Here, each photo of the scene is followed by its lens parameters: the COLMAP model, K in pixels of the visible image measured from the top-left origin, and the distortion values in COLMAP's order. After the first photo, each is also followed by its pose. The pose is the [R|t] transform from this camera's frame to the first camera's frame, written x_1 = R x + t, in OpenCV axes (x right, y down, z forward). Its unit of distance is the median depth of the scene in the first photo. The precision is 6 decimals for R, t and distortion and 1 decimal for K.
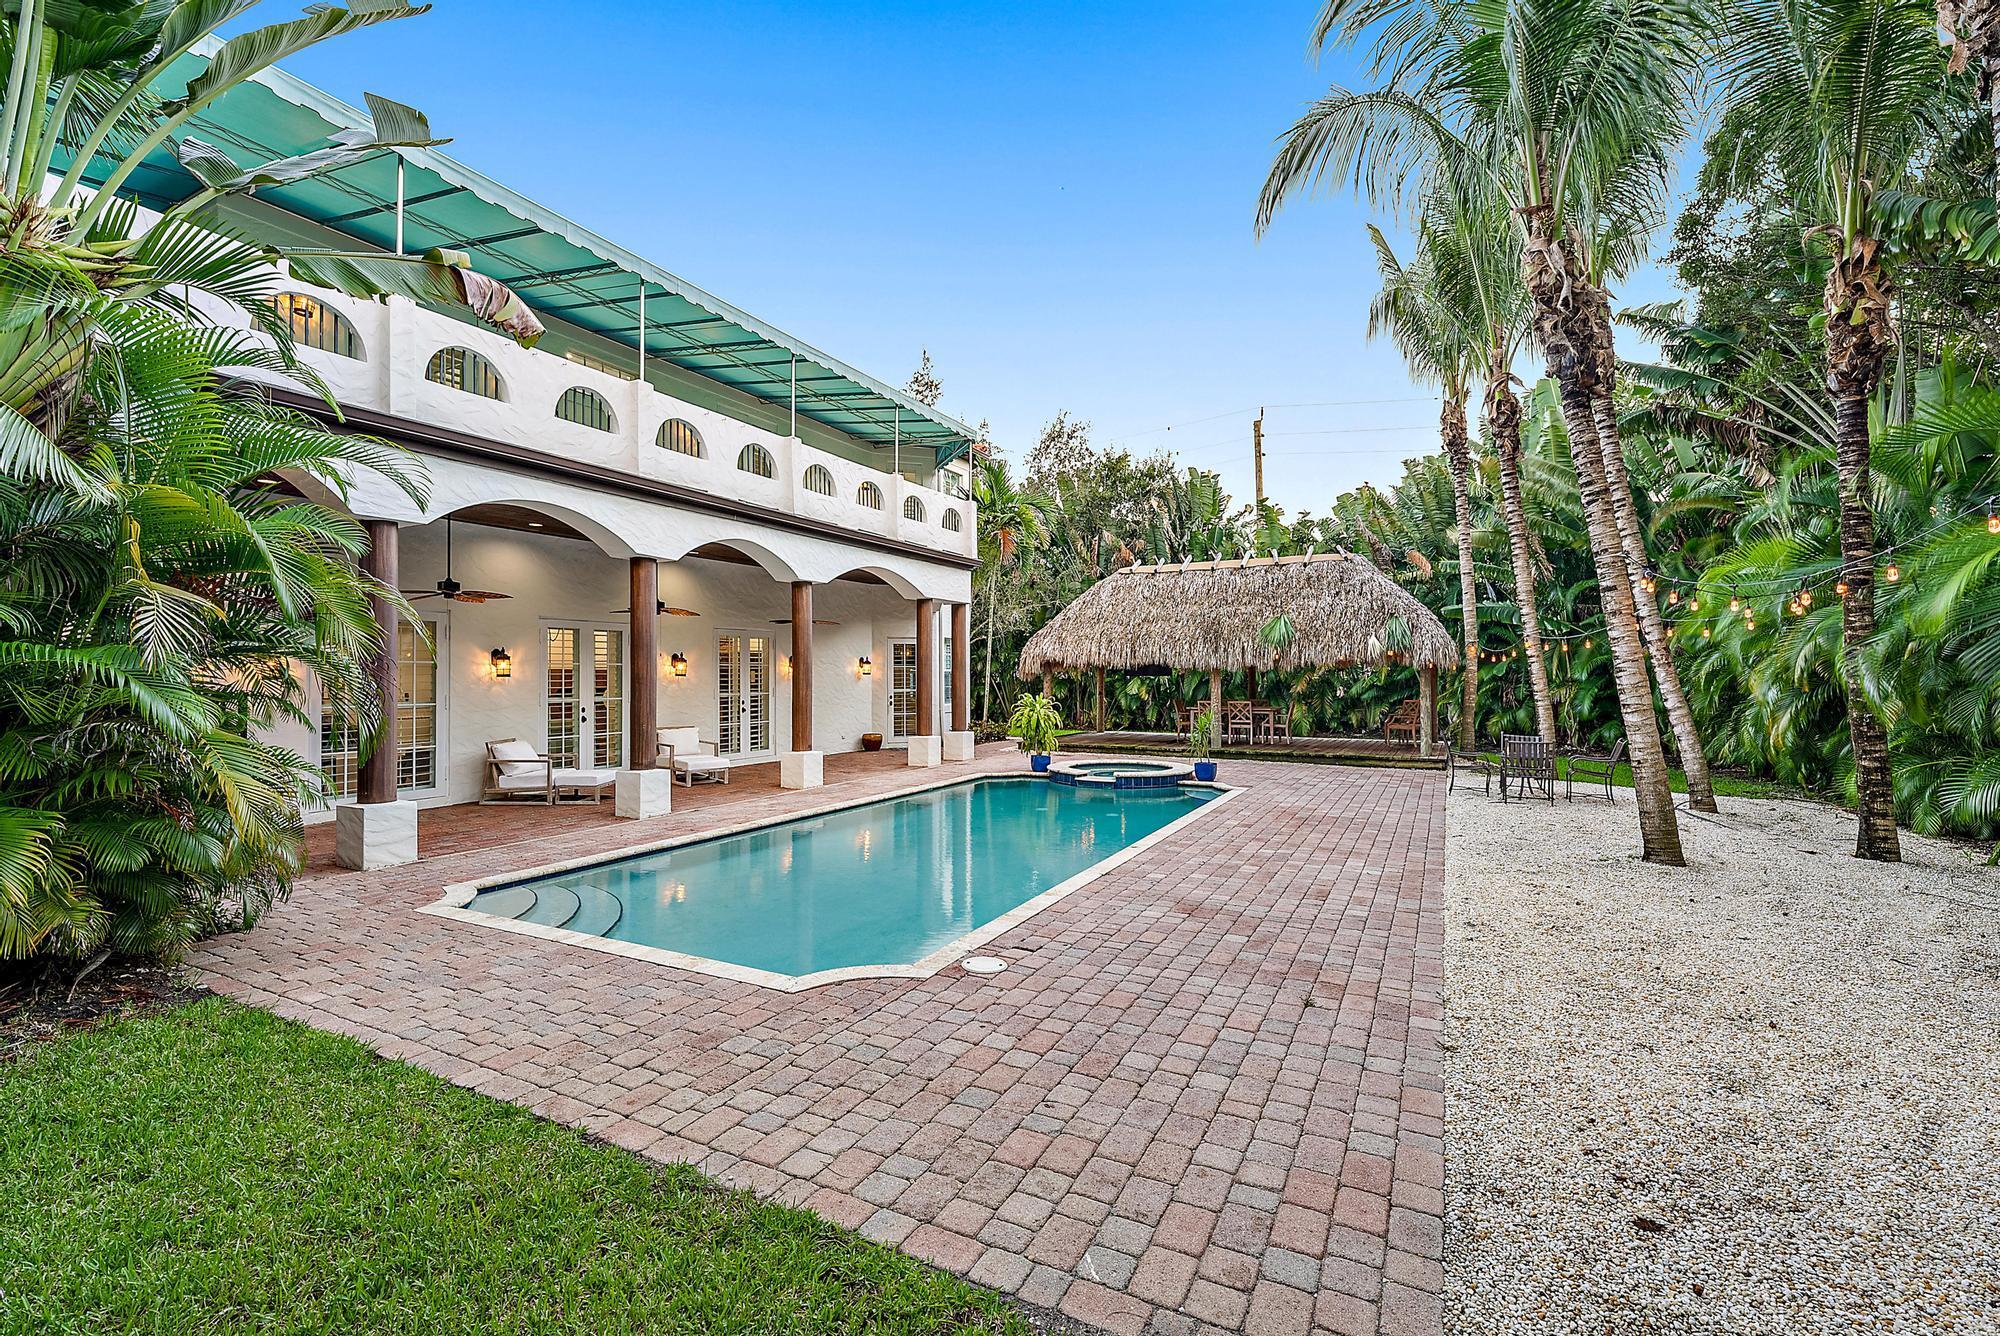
lens RADIAL K [[886.7, 0, 997.5], [0, 886.7, 669.8], [0, 0, 1]] dist [0.001025, -0.000171]
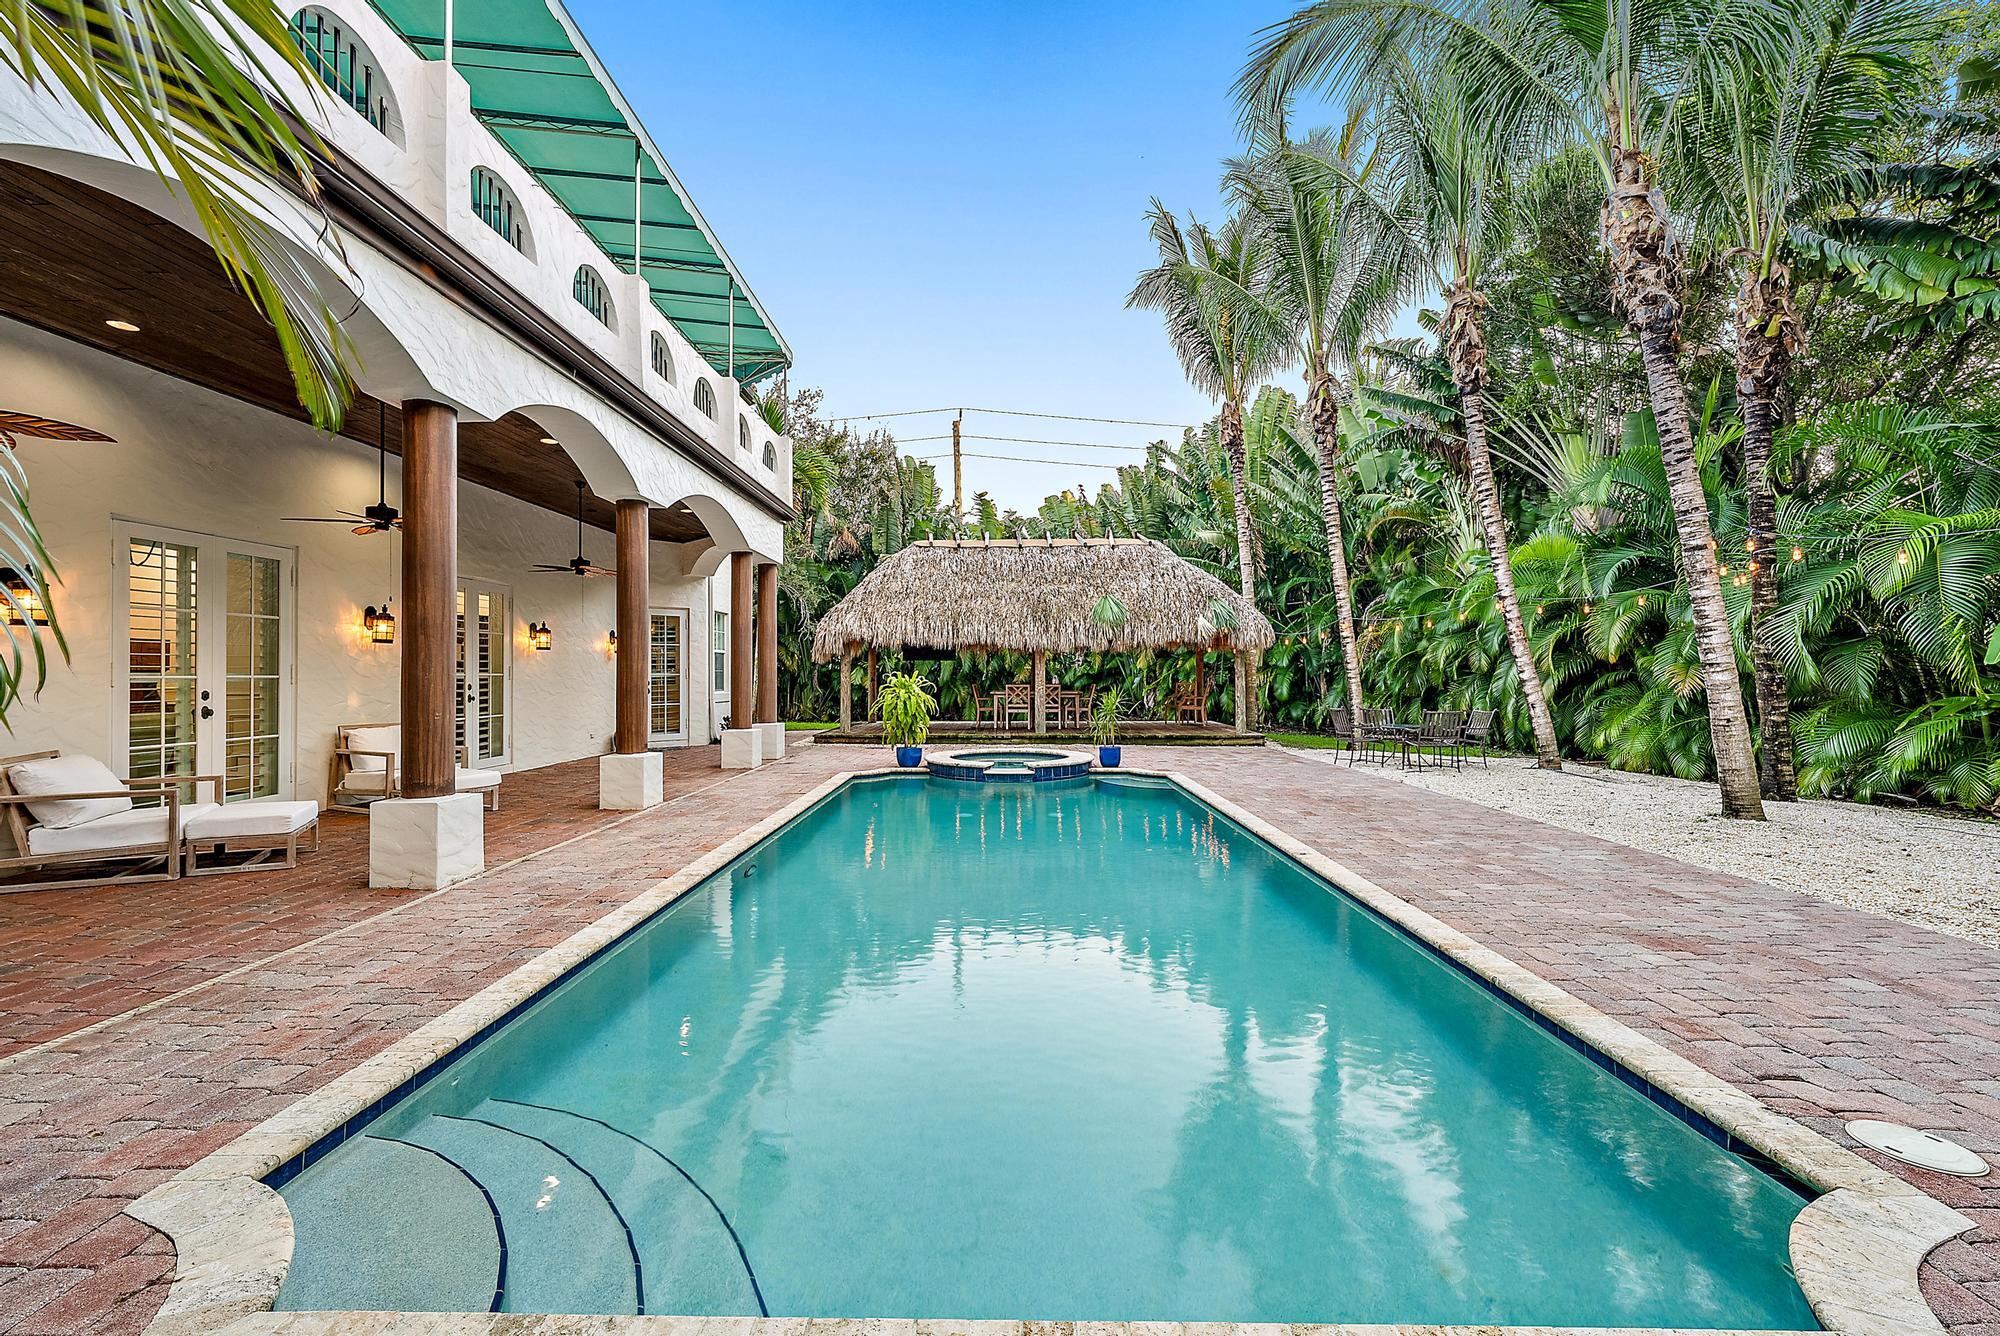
lens RADIAL K [[824.1, 0, 1001.1], [0, 824.1, 669.2], [0, 0, 1]] dist [-0.003821, -0.000065]
pose [[0.891839, 0.002078, 0.452349, -0.231313], [-0.001337, 0.999997, -0.001958, 0.026033], [-0.452352, 0.001142, 0.891839, 0.289406]]
